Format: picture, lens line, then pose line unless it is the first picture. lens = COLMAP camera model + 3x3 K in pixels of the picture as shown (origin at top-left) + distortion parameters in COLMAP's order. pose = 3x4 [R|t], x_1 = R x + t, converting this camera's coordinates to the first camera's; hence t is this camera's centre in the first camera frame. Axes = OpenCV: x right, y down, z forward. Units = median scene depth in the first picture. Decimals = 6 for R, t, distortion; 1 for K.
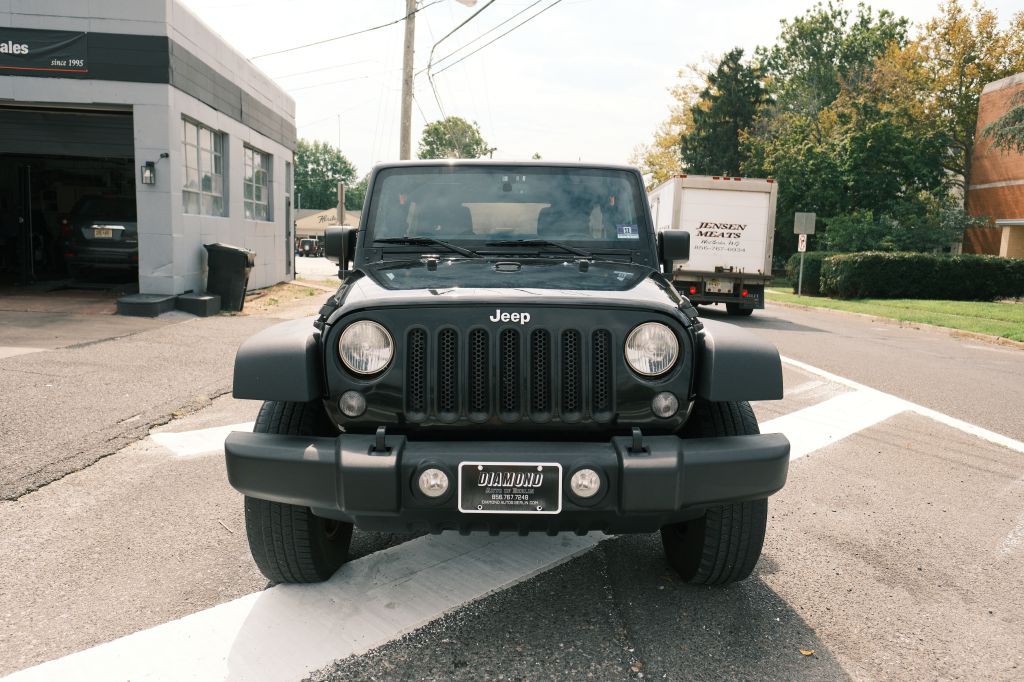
lens RADIAL K [[719.2, 0, 512.0], [0, 719.2, 341.0], [0, 0, 1]] dist [-0.013844, 0.008595]
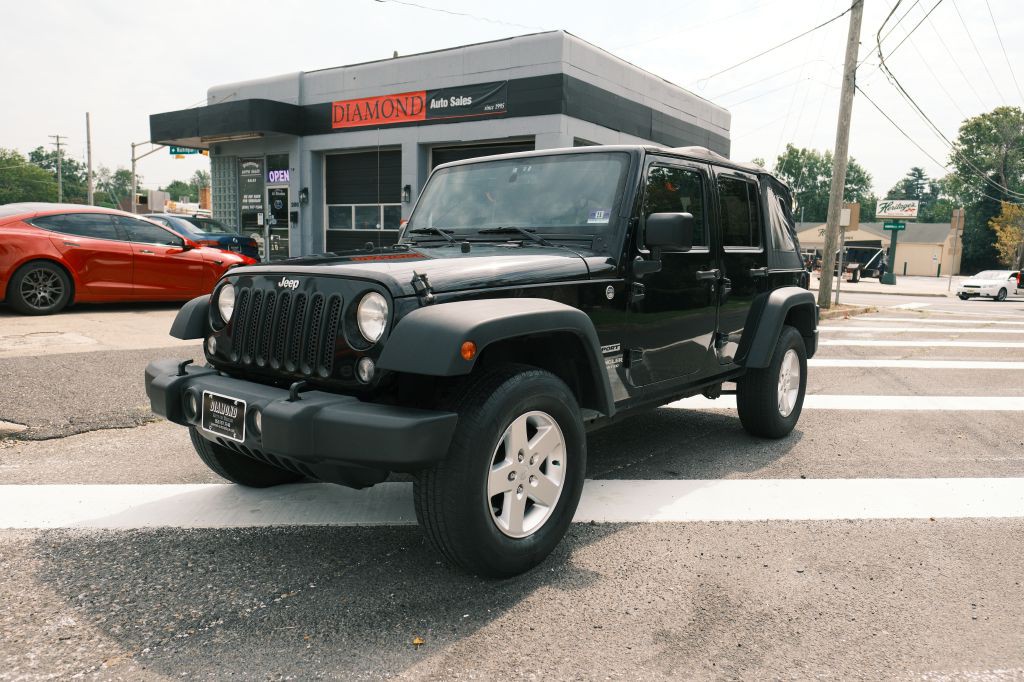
lens RADIAL K [[719.2, 0, 512.0], [0, 719.2, 341.0], [0, 0, 1]] dist [-0.013844, 0.008595]
pose [[0.770389, 0.073023, -0.633379, 0.484453], [-0.086669, 0.996193, 0.009435, 0.008667], [0.631656, 0.047625, 0.773785, 0.145978]]
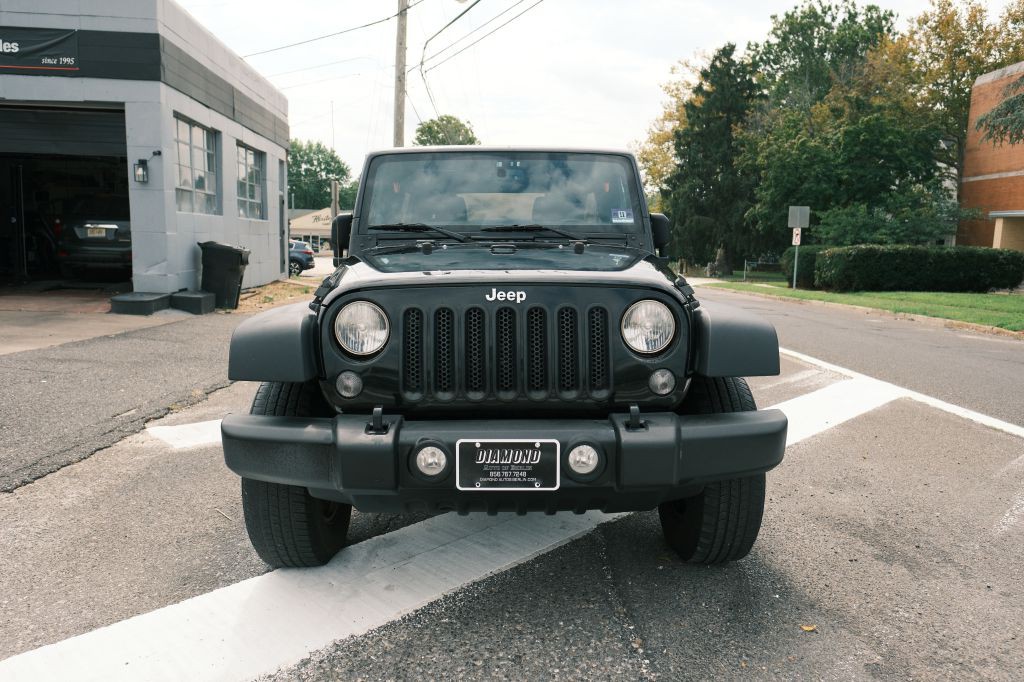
lens RADIAL K [[719.2, 0, 512.0], [0, 719.2, 341.0], [0, 0, 1]] dist [-0.013844, 0.008595]
pose [[0.999917, -0.011572, 0.005684, -0.000325], [0.011561, 0.999931, 0.001975, 0.012787], [-0.005706, -0.001909, 0.999982, 0.000885]]
